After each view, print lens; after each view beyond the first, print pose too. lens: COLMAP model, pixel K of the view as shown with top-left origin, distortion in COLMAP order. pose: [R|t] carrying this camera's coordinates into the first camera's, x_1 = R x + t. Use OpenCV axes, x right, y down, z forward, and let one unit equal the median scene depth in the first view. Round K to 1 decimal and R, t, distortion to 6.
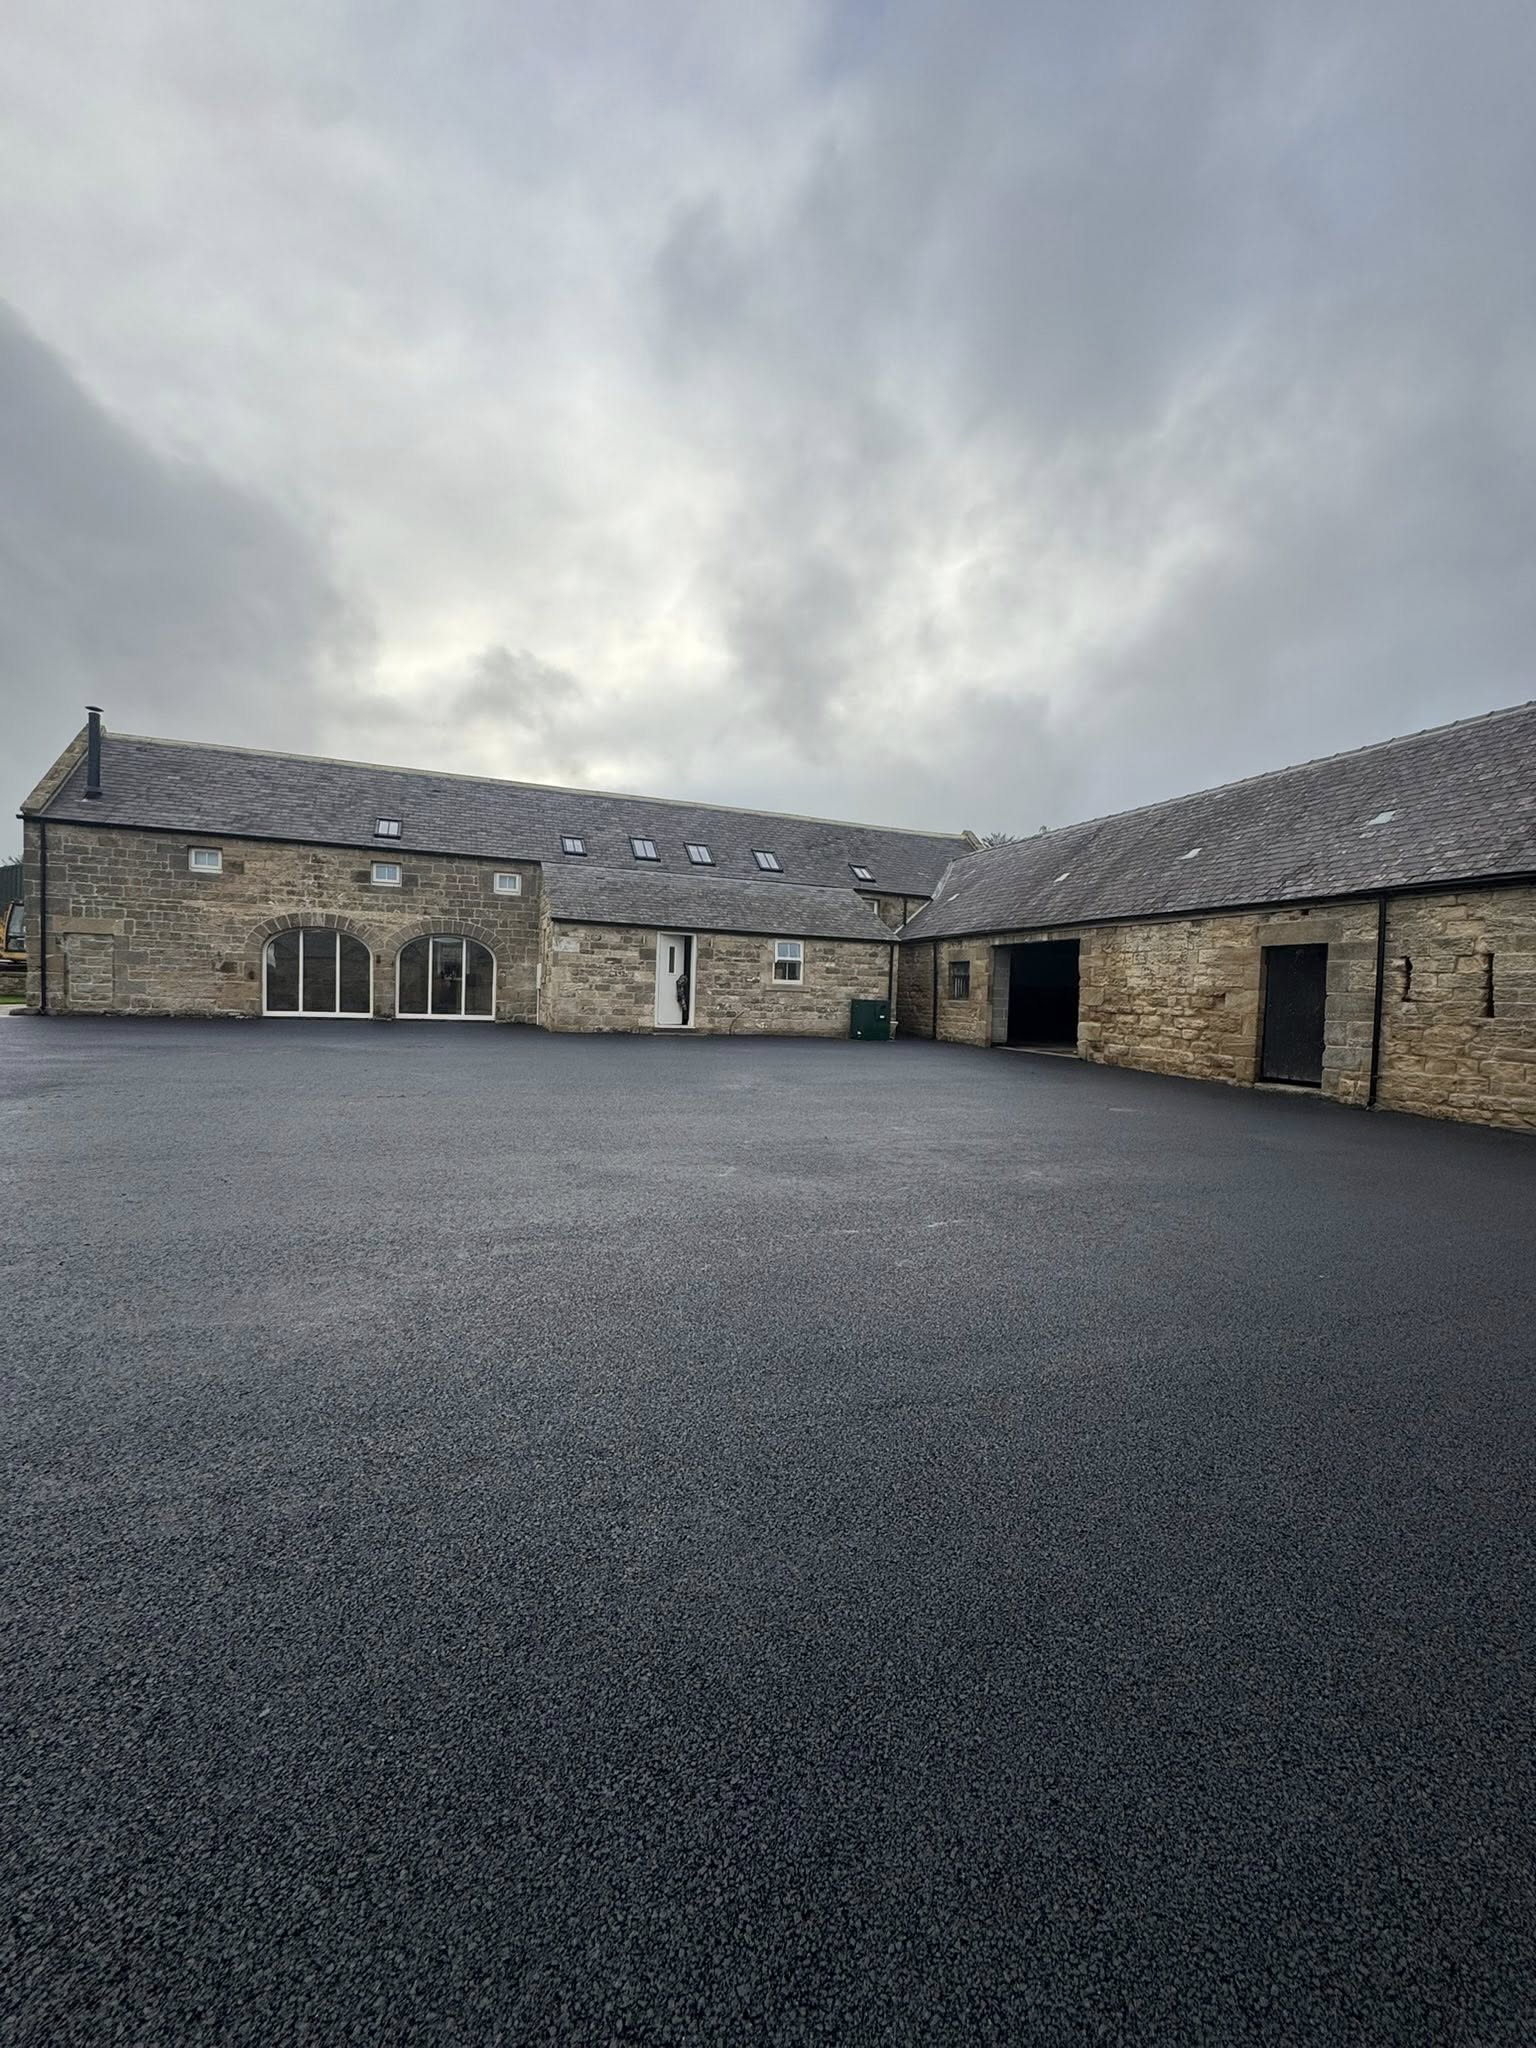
lens RADIAL K [[816.8, 0, 771.1], [0, 816.8, 1025.1], [0, 0, 1]] dist [-0.002583, 0.001725]
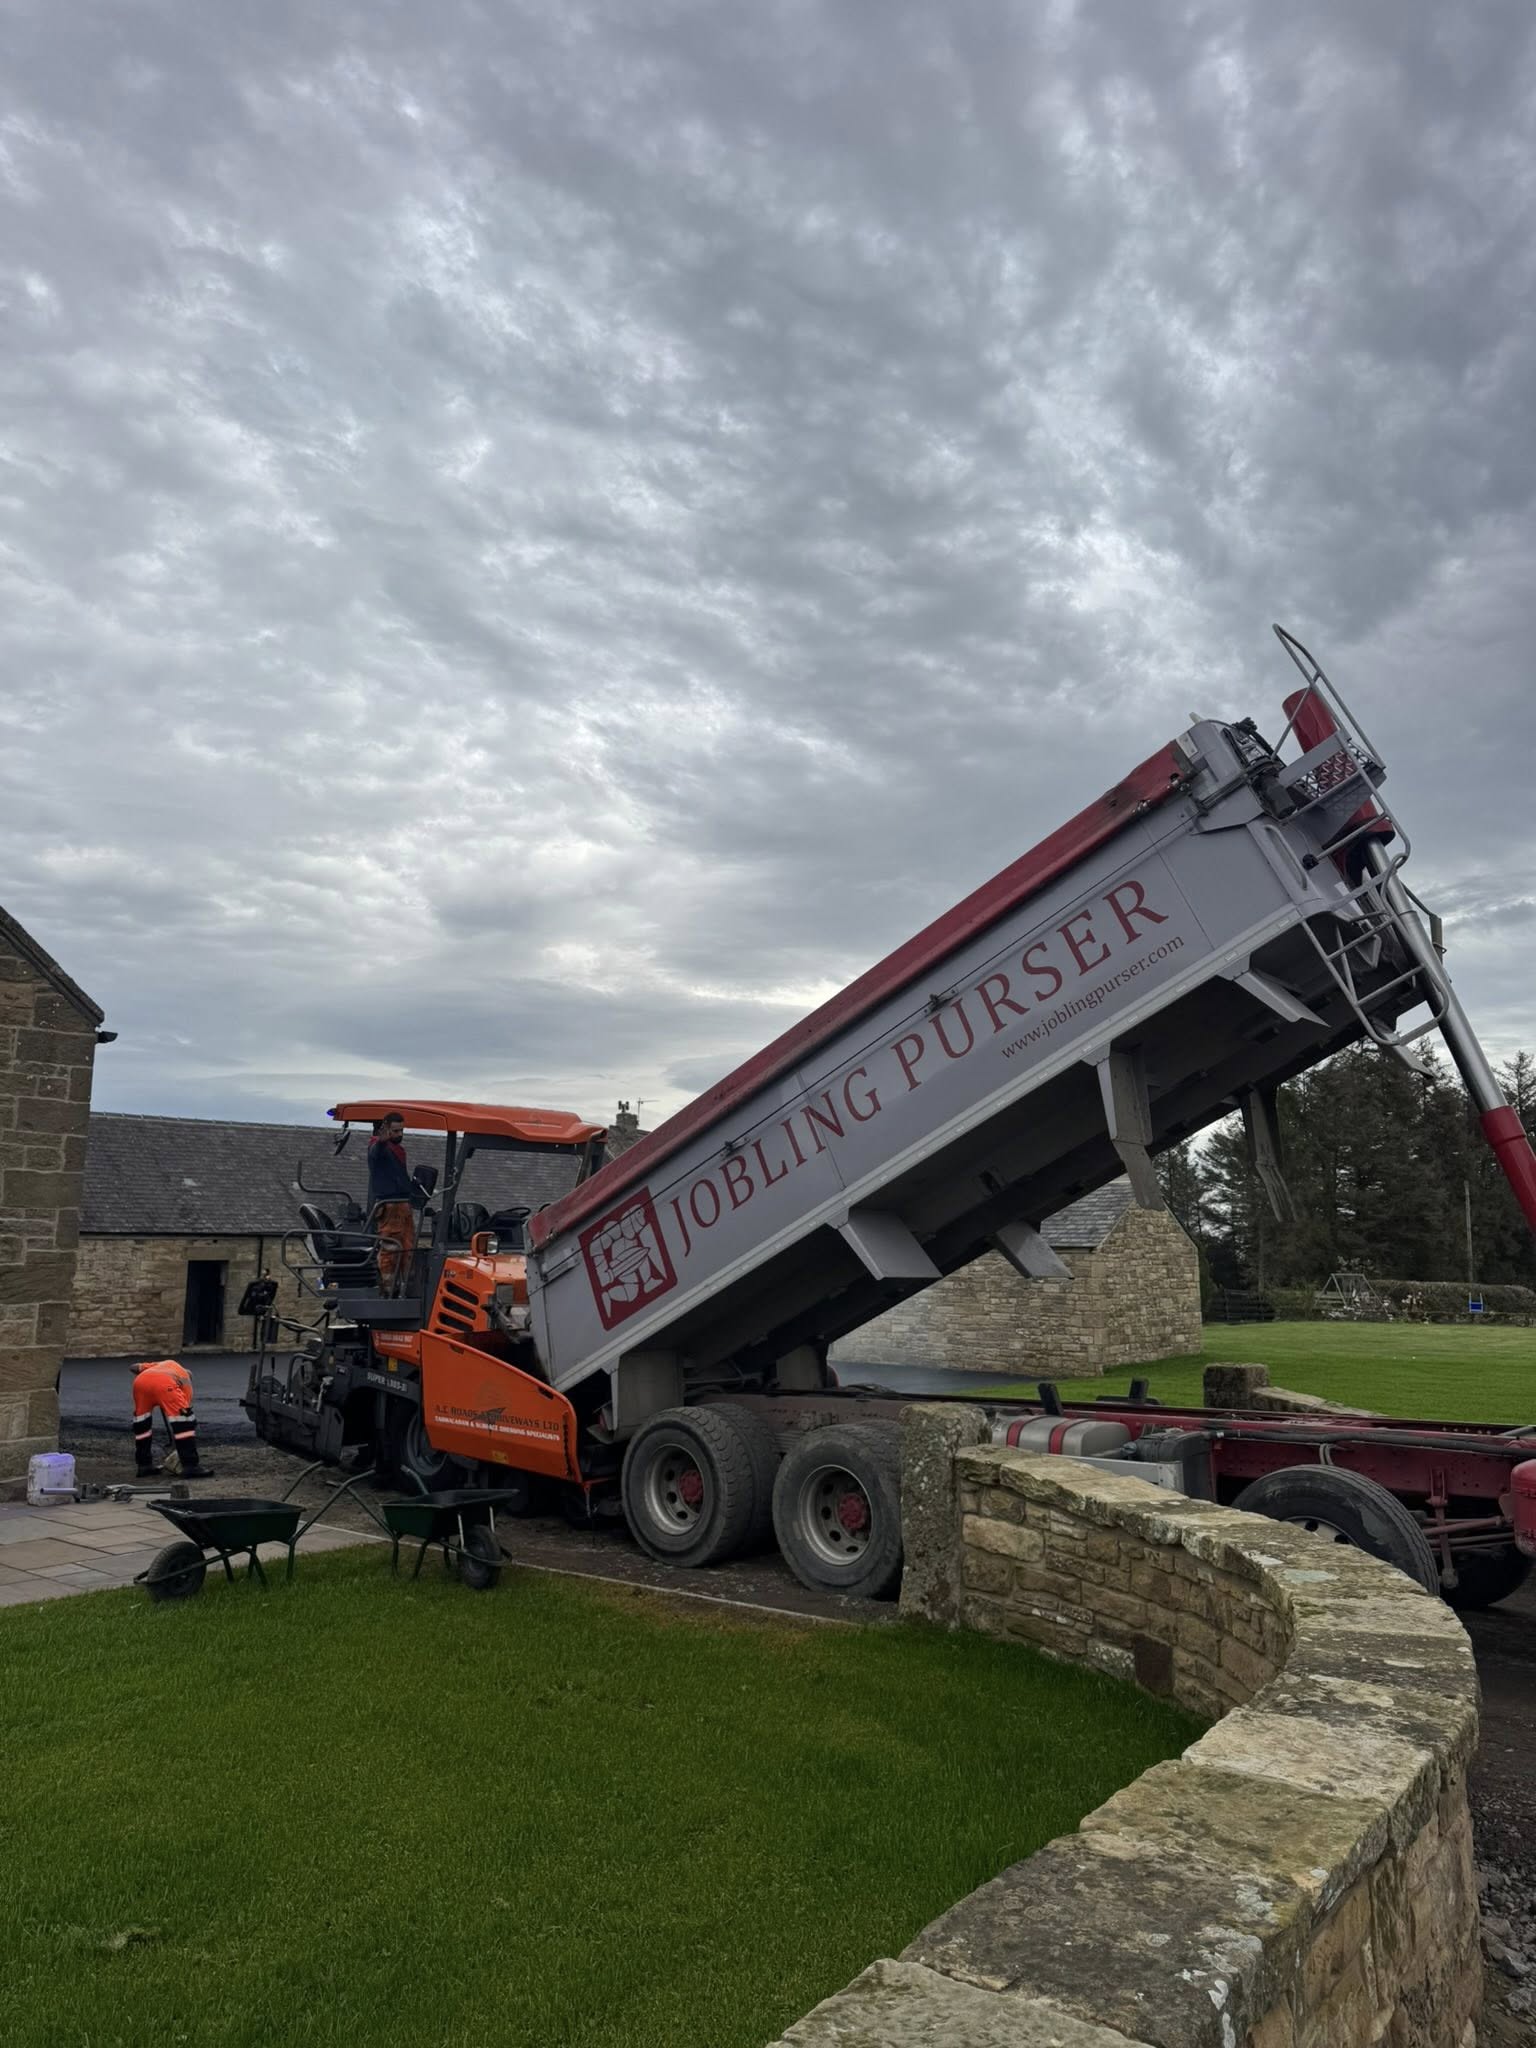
lens RADIAL K [[1444.1, 0, 754.6], [0, 1444.1, 1038.7], [0, 0, 1]] dist [0.054600, -0.011699]
pose [[-0.499226, 0.094483, 0.861305, -2.015126], [0.017970, 0.994952, -0.098728, -0.186749], [-0.866285, -0.033810, -0.498404, 1.219435]]
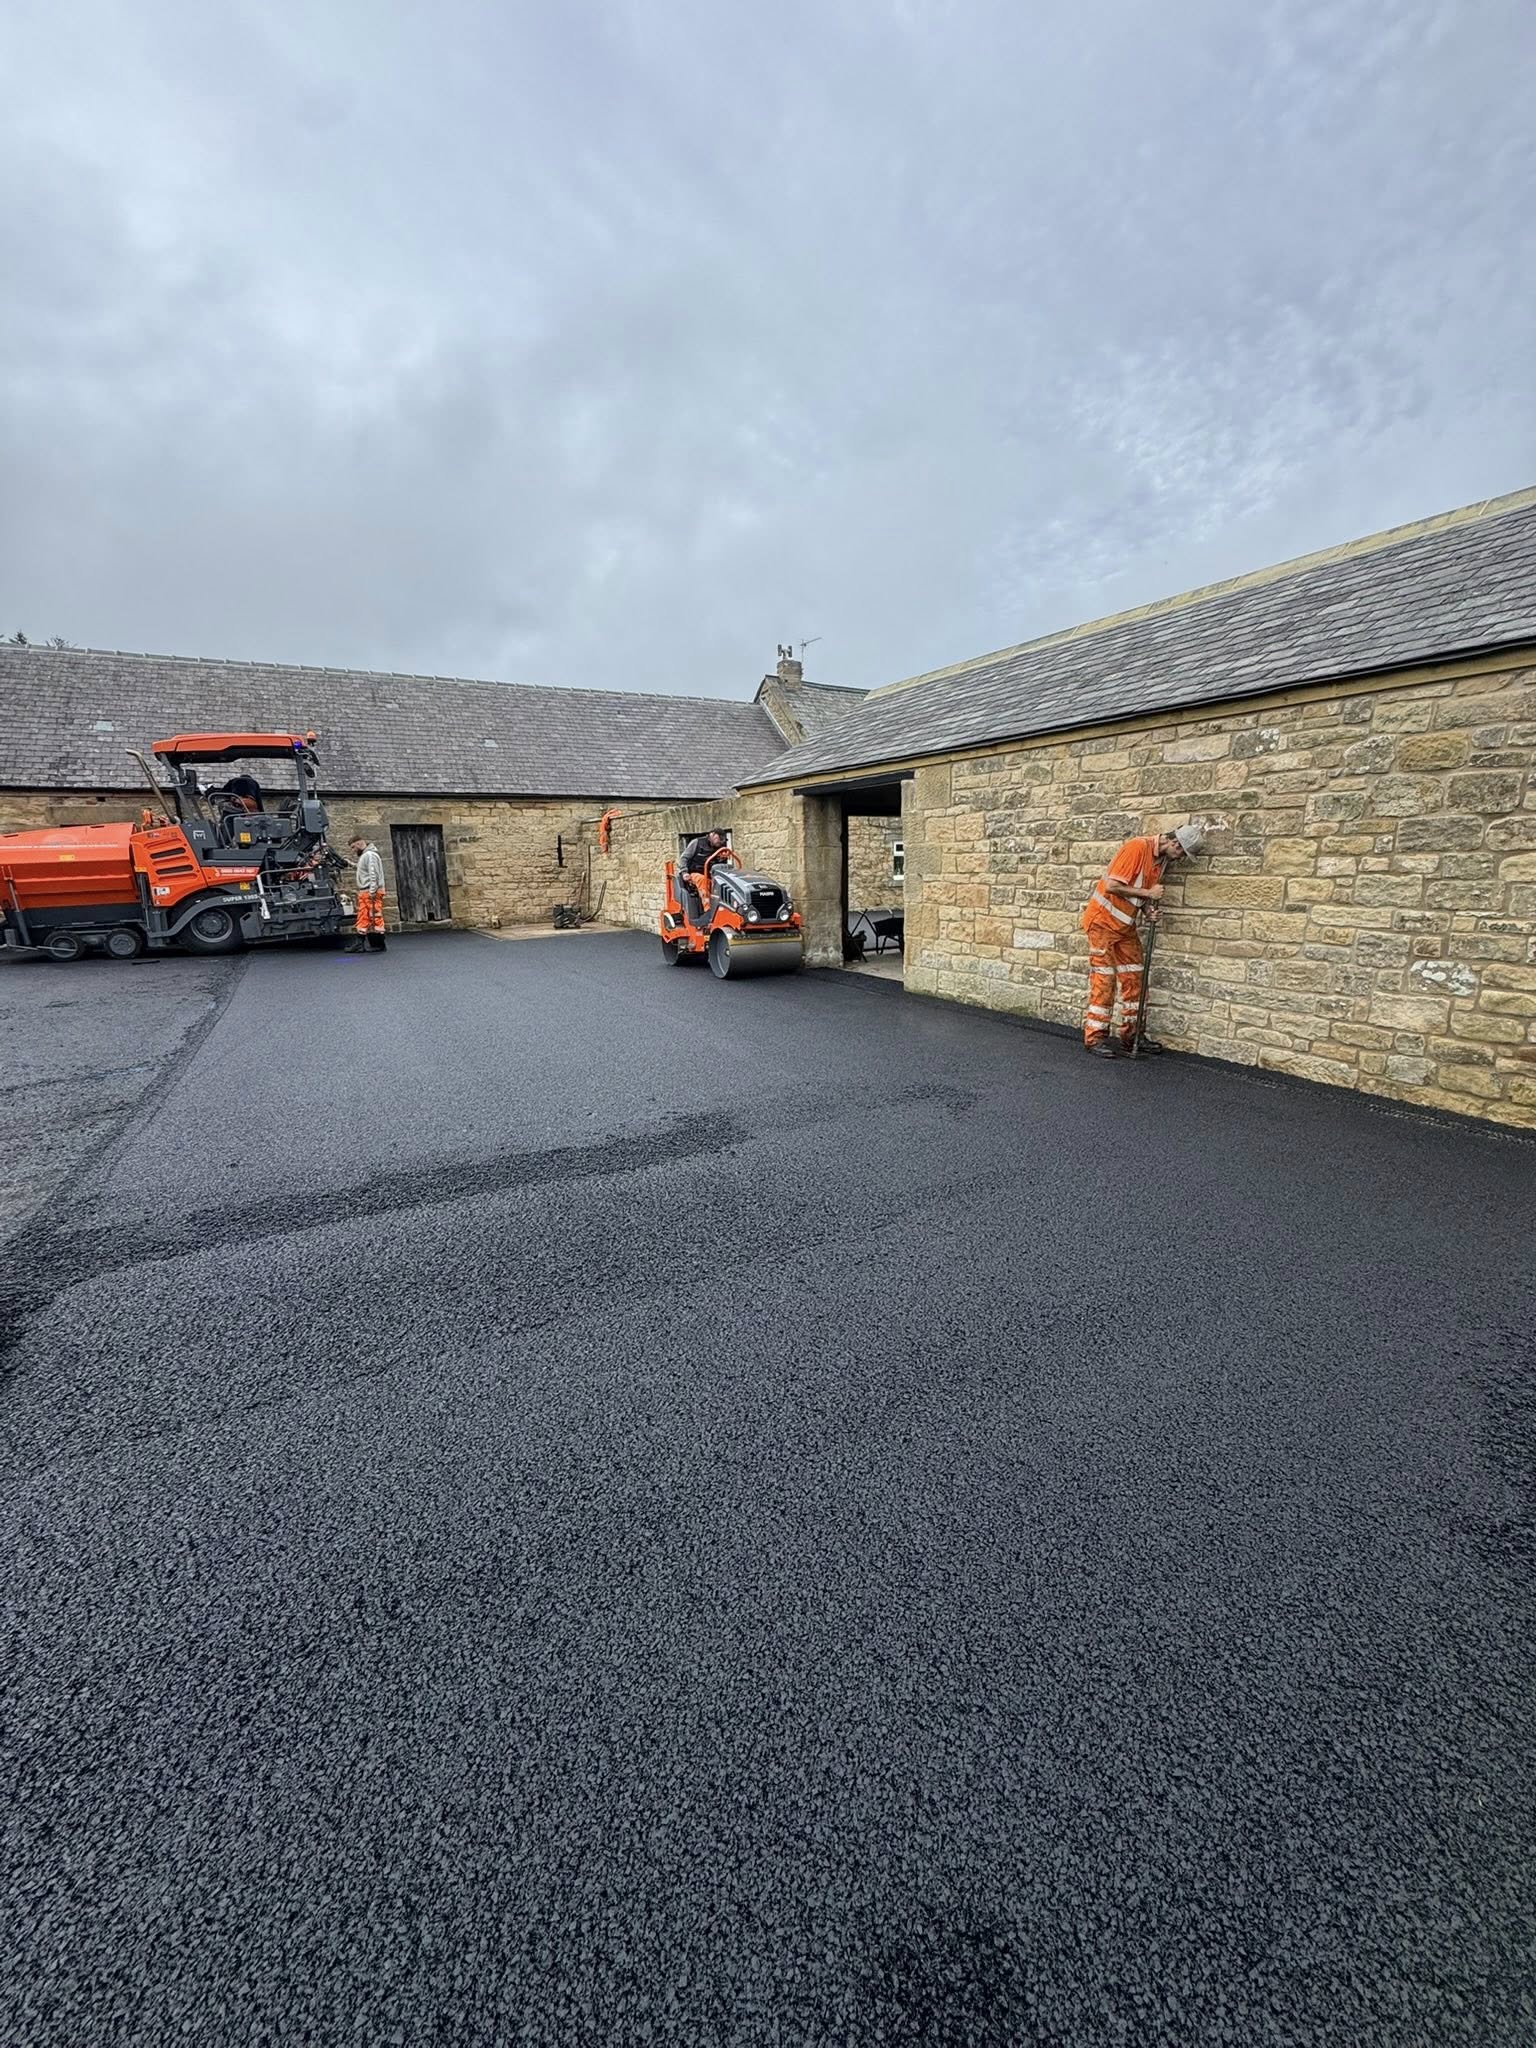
lens RADIAL K [[816.8, 0, 760.3], [0, 816.8, 1033.7], [0, 0, 1]] dist [-0.002583, 0.001725]
pose [[-0.172797, -0.239336, 0.955437, -0.660226], [0.050890, 0.966564, 0.251327, -0.040447], [-0.983642, 0.092051, -0.154839, 0.168223]]
